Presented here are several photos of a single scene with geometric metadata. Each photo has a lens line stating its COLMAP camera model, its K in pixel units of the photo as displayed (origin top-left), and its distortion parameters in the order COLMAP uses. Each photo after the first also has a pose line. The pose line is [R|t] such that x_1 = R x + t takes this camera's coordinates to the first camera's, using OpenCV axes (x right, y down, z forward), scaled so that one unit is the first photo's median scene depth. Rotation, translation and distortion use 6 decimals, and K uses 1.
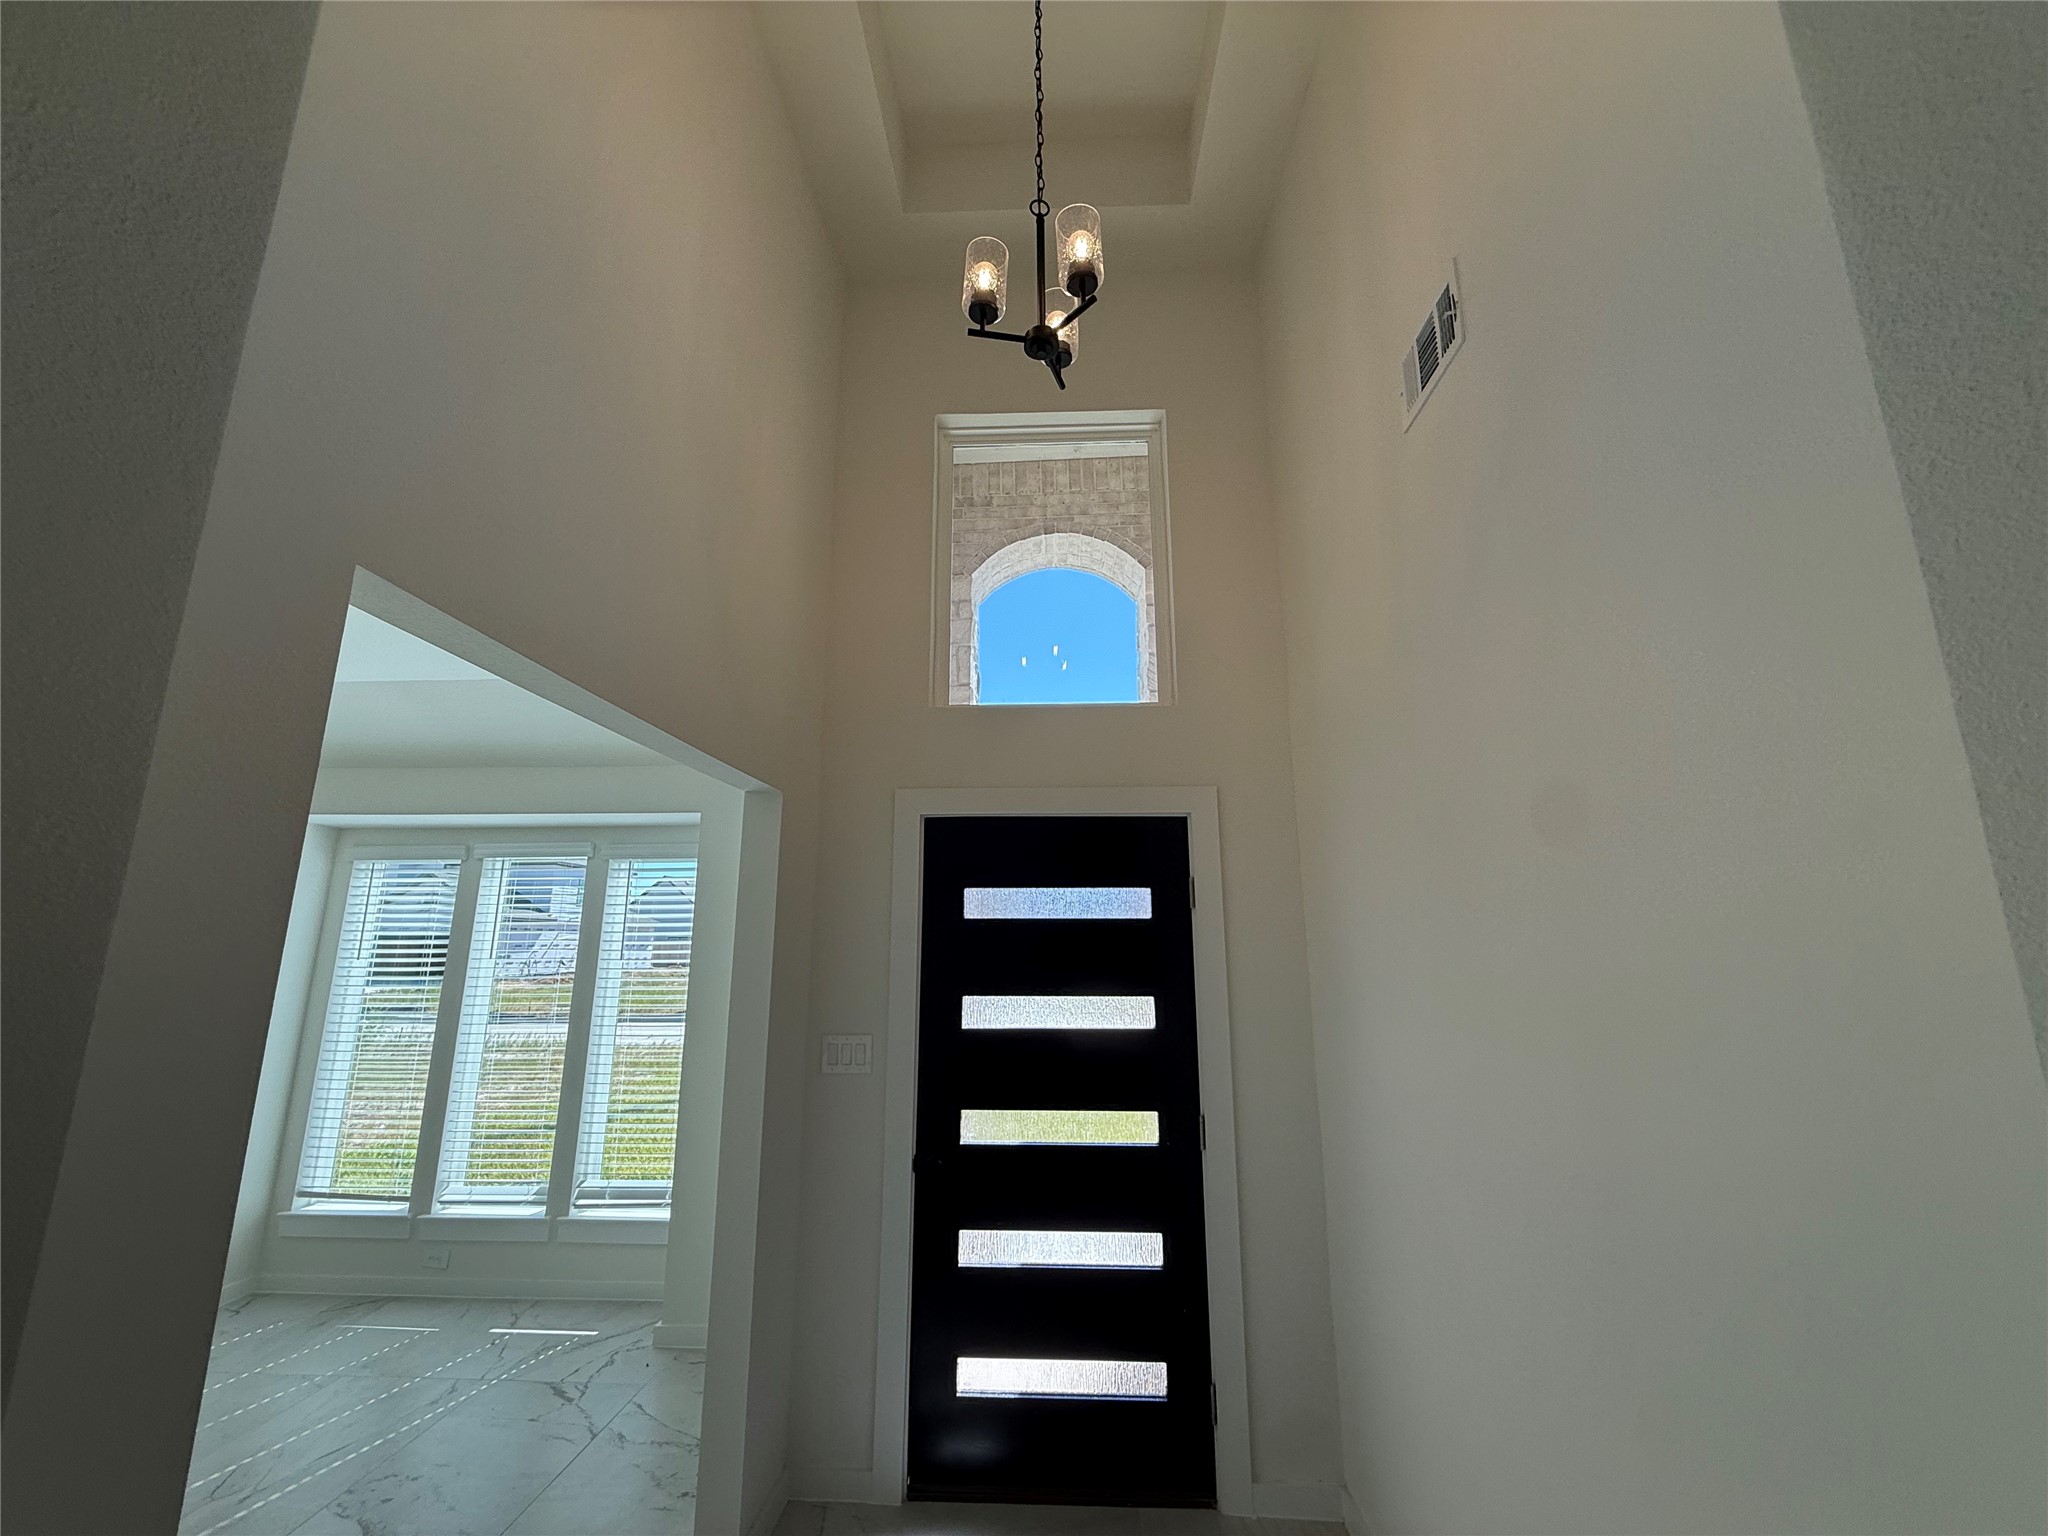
lens RADIAL K [[816.9, 0, 1024.0], [0, 816.9, 768.0], [0, 0, 1]] dist [0.000067, 0.000179]
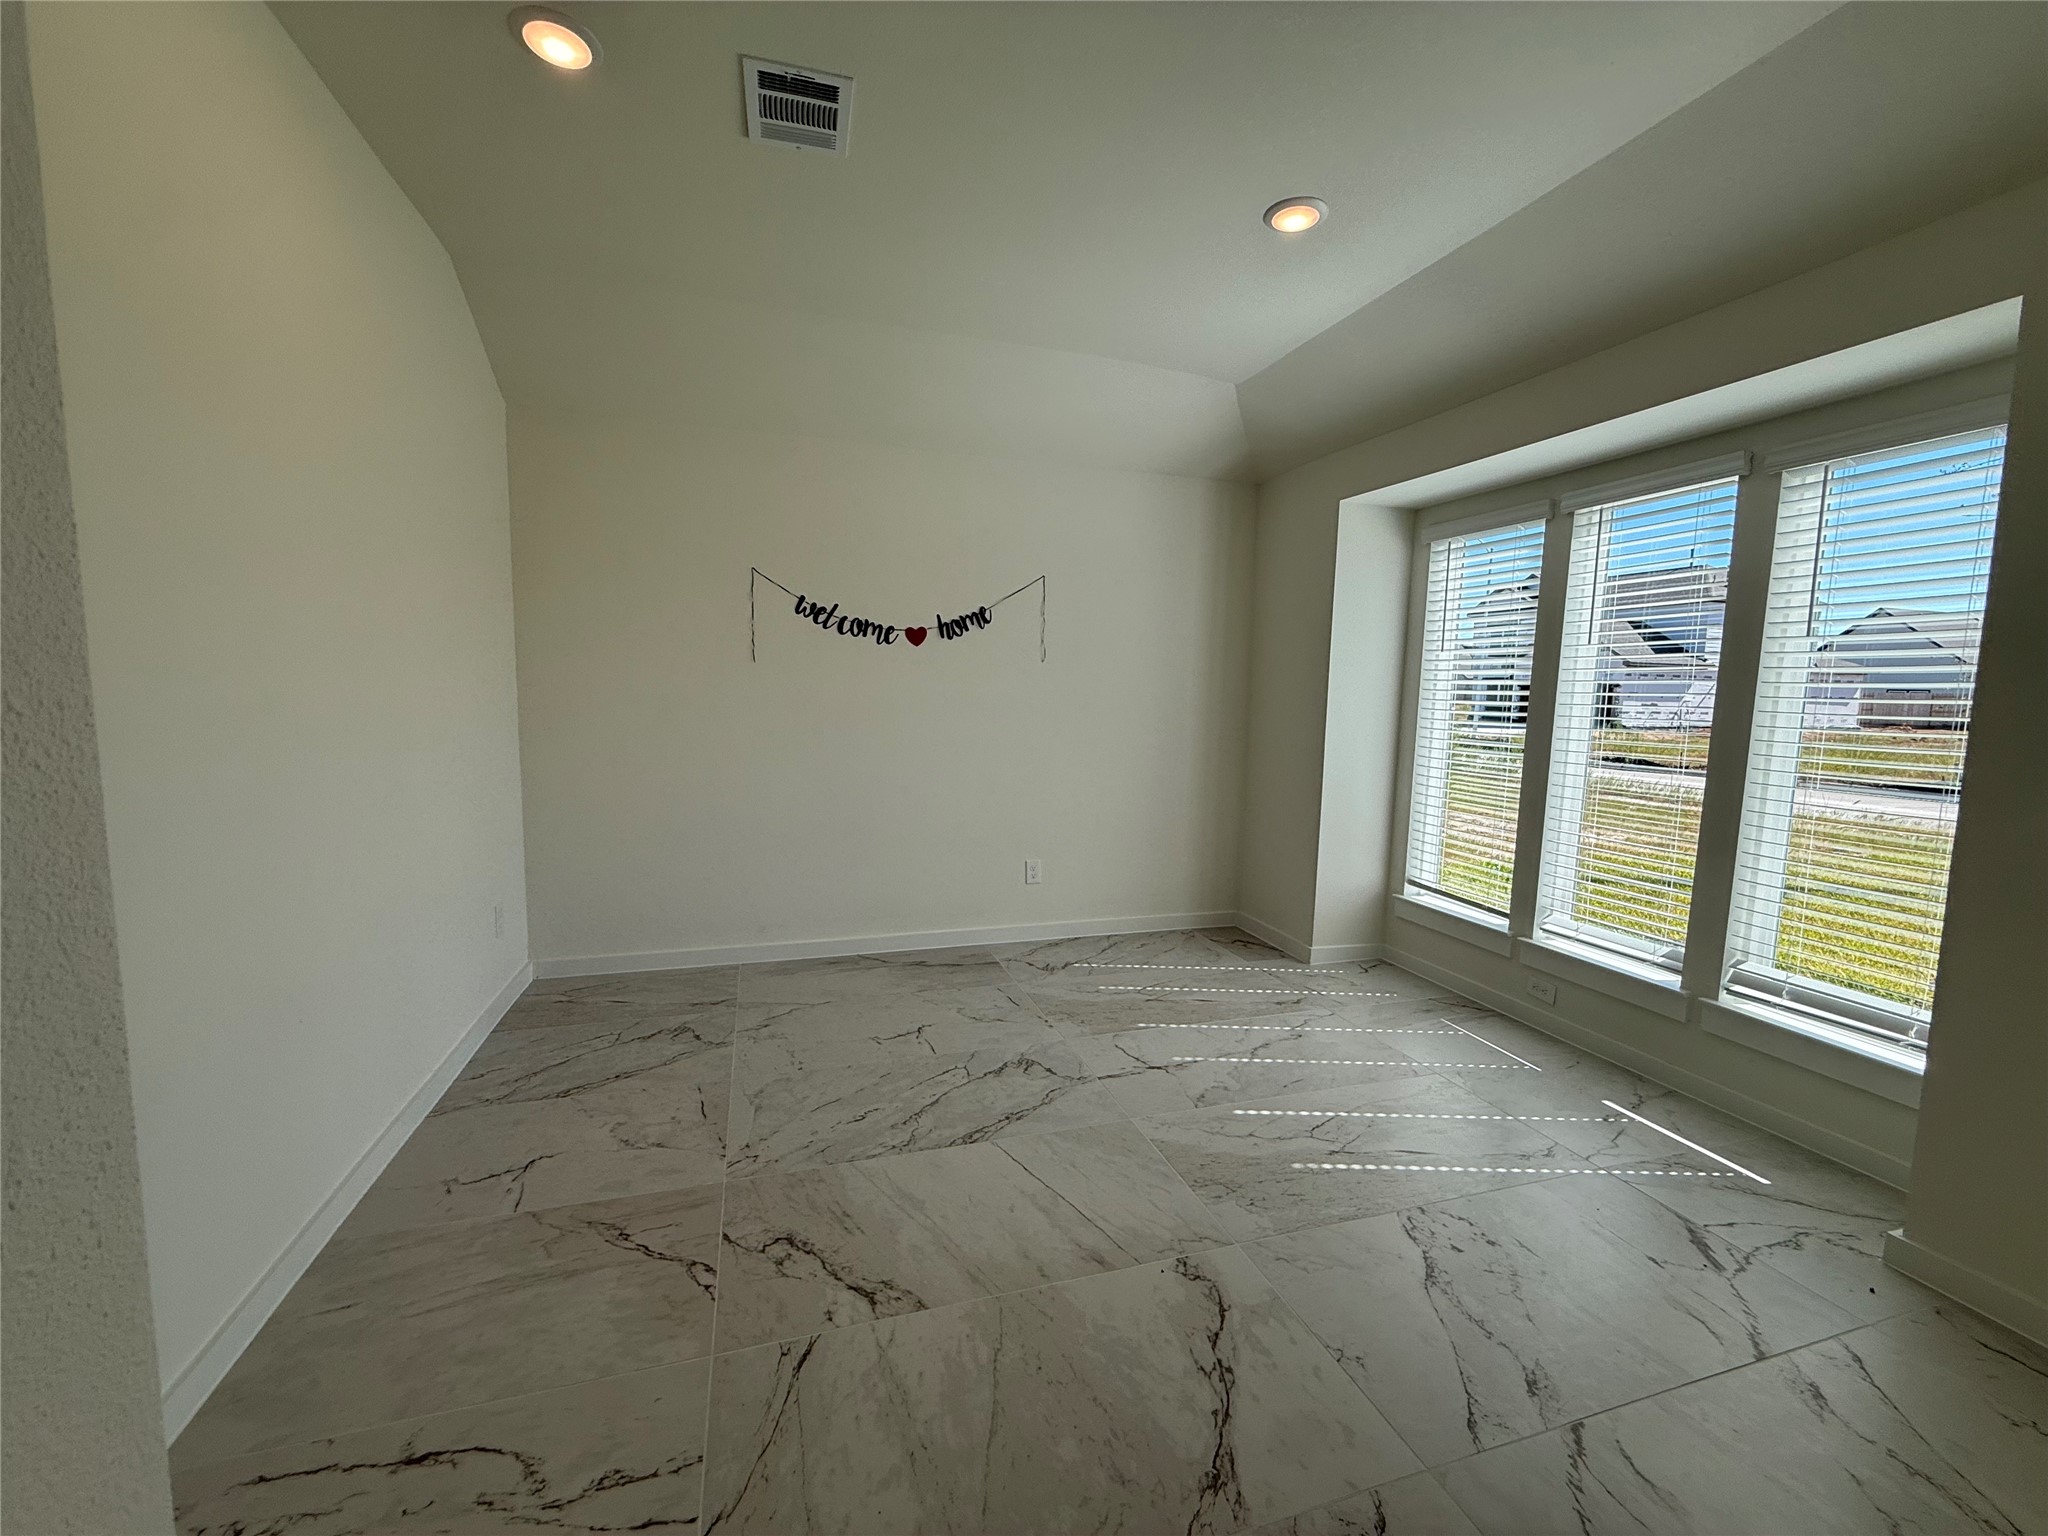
lens RADIAL K [[815.0, 0, 1016.6], [0, 815.0, 768.4], [0, 0, 1]] dist [-0.001347, 0.000325]
pose [[0.344599, 0.102040, -0.933188, -0.137023], [0.176105, 0.969400, 0.171030, 0.133170], [0.922084, -0.223276, 0.316084, 0.275935]]
